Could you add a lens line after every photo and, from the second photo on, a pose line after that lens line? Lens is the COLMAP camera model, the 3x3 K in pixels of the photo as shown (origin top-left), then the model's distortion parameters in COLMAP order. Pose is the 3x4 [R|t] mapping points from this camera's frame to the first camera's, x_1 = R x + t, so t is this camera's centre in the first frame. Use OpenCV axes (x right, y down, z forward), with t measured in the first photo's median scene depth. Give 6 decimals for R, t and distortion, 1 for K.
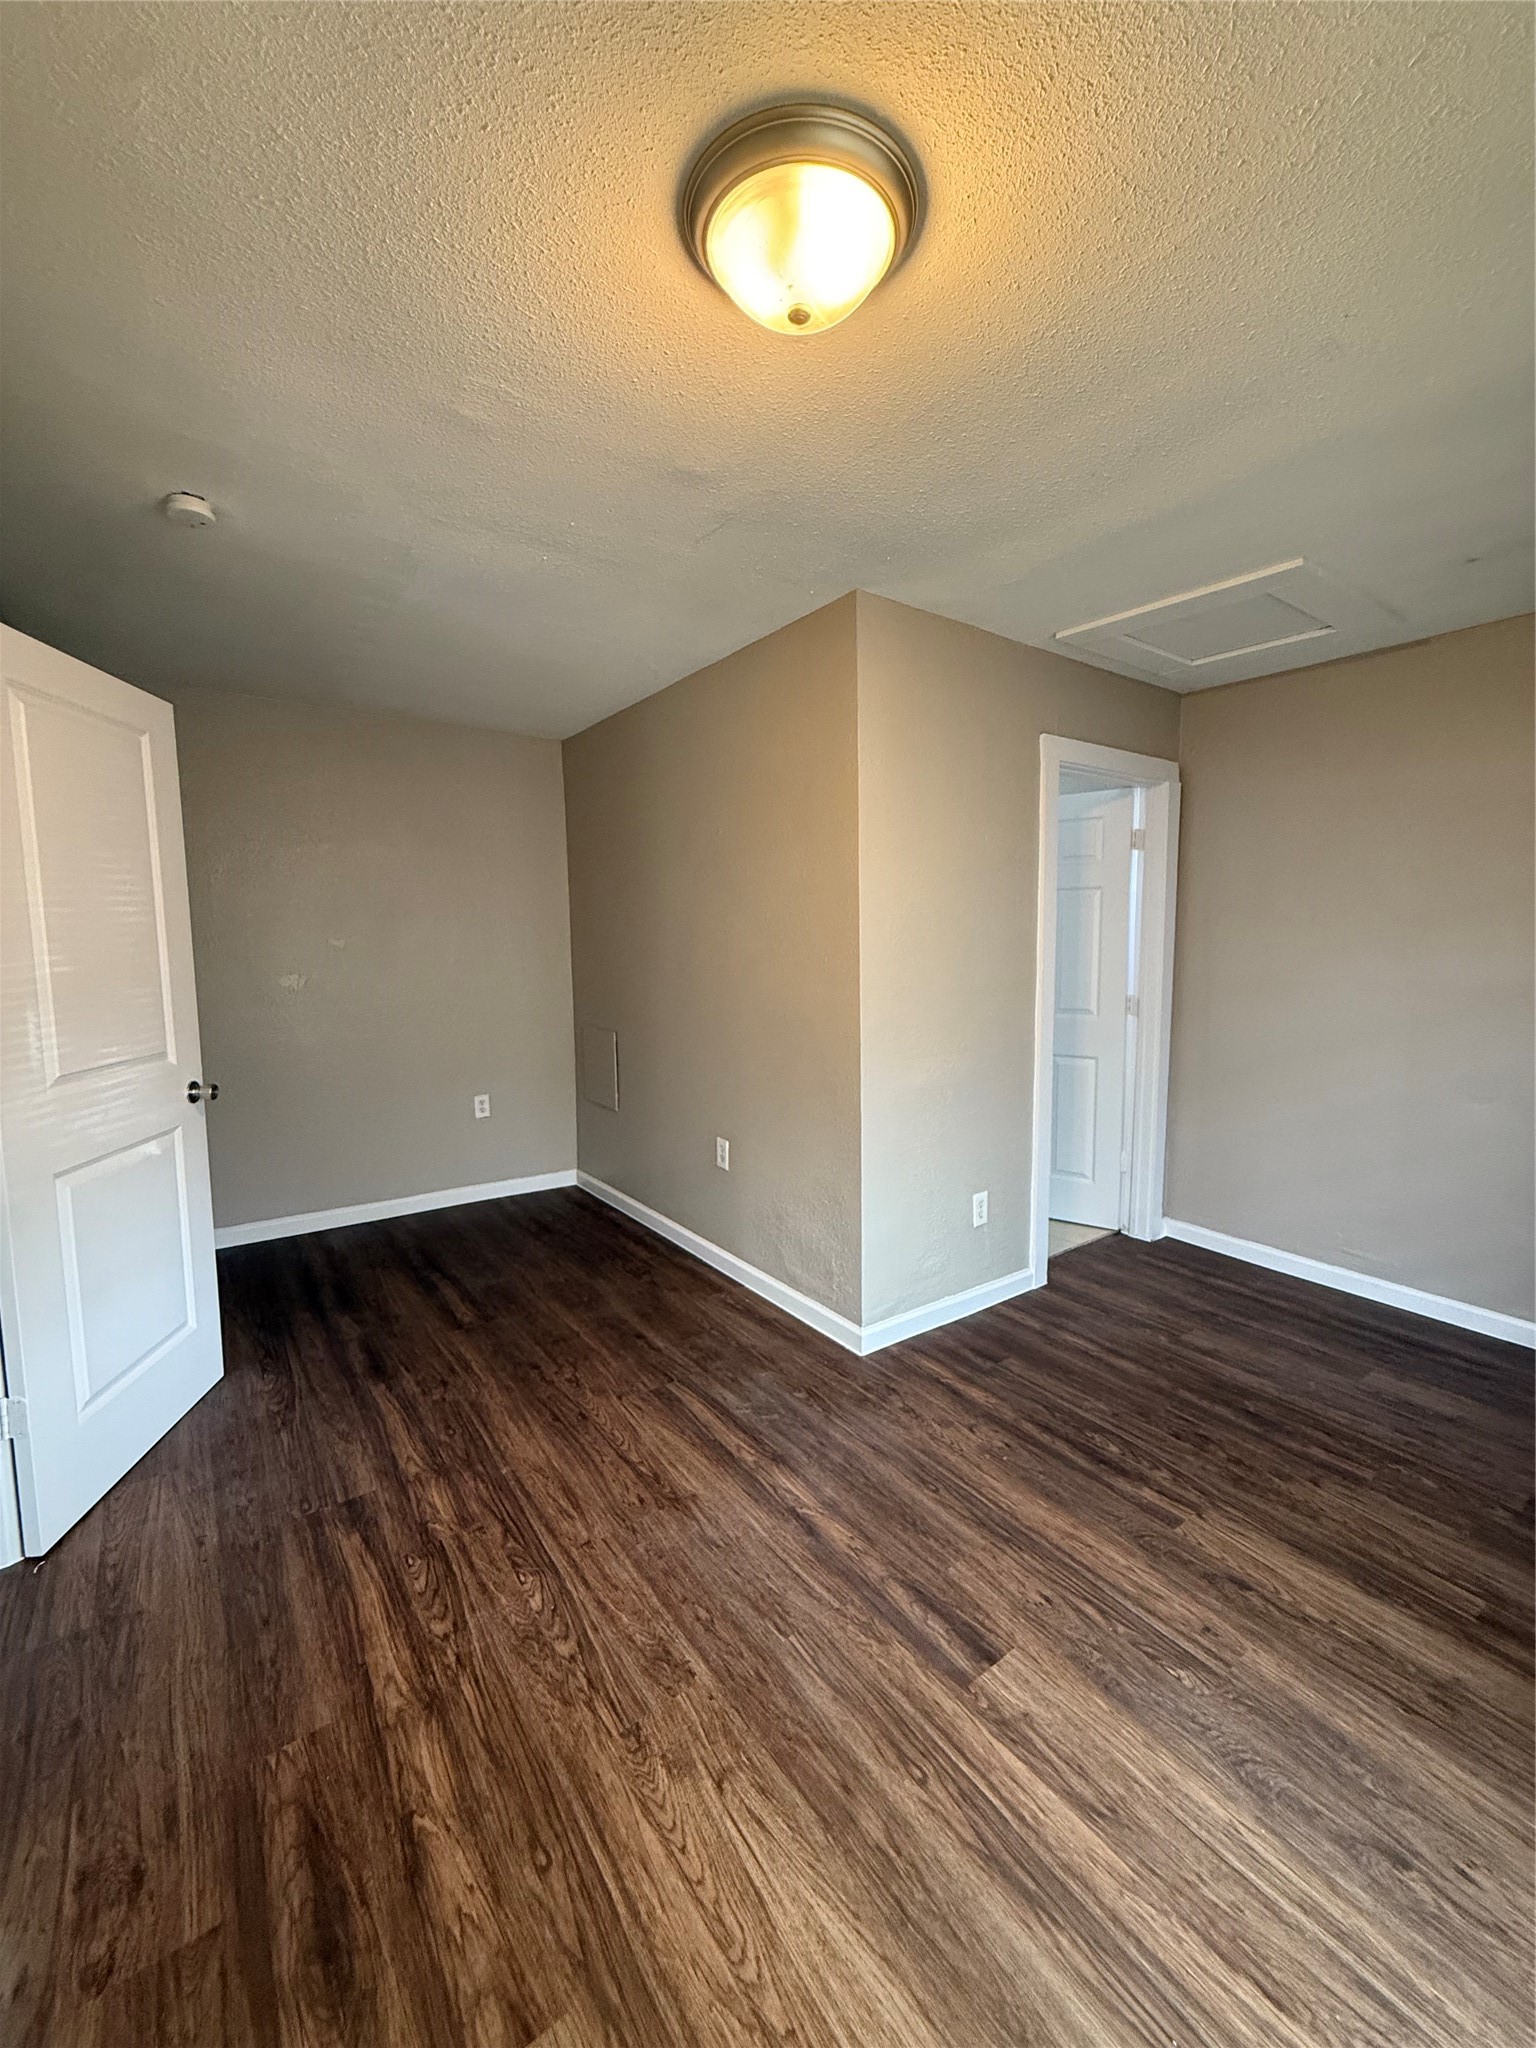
lens RADIAL K [[818.9, 0, 762.7], [0, 818.9, 1021.0], [0, 0, 1]] dist [0.001803, -0.000185]
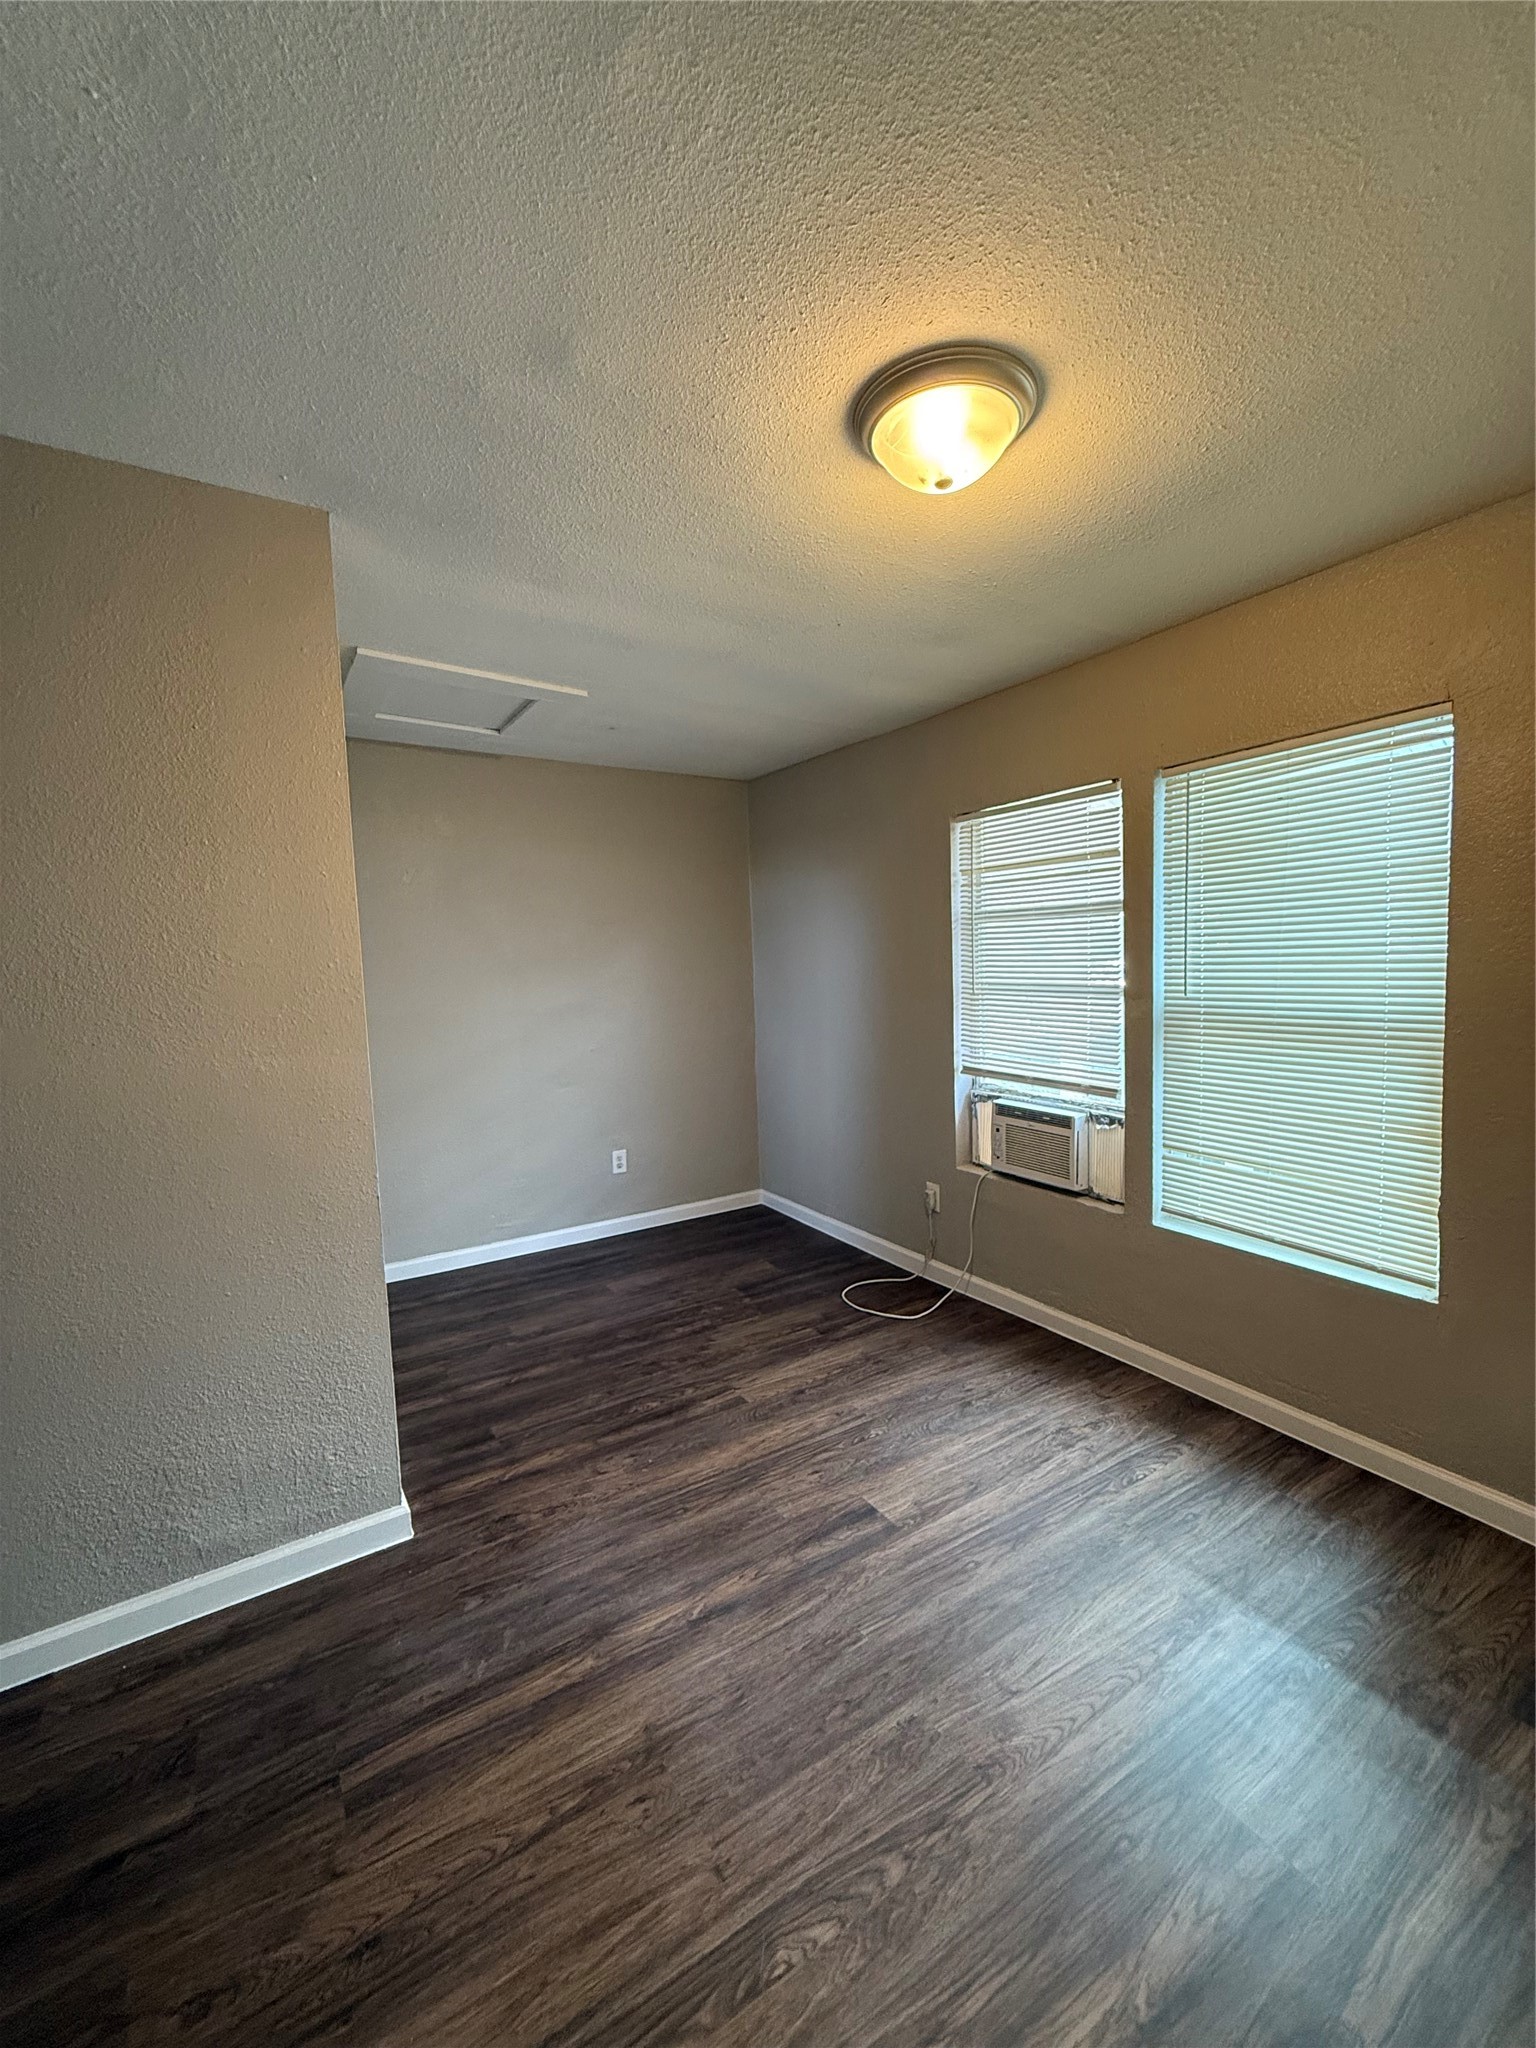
lens RADIAL K [[818.9, 0, 763.3], [0, 818.9, 1022.5], [0, 0, 1]] dist [0.001803, -0.000185]
pose [[0.057366, -0.071036, 0.995823, -0.824753], [0.132619, 0.989168, 0.062922, -0.088884], [-0.989506, 0.128455, 0.066165, 0.820261]]
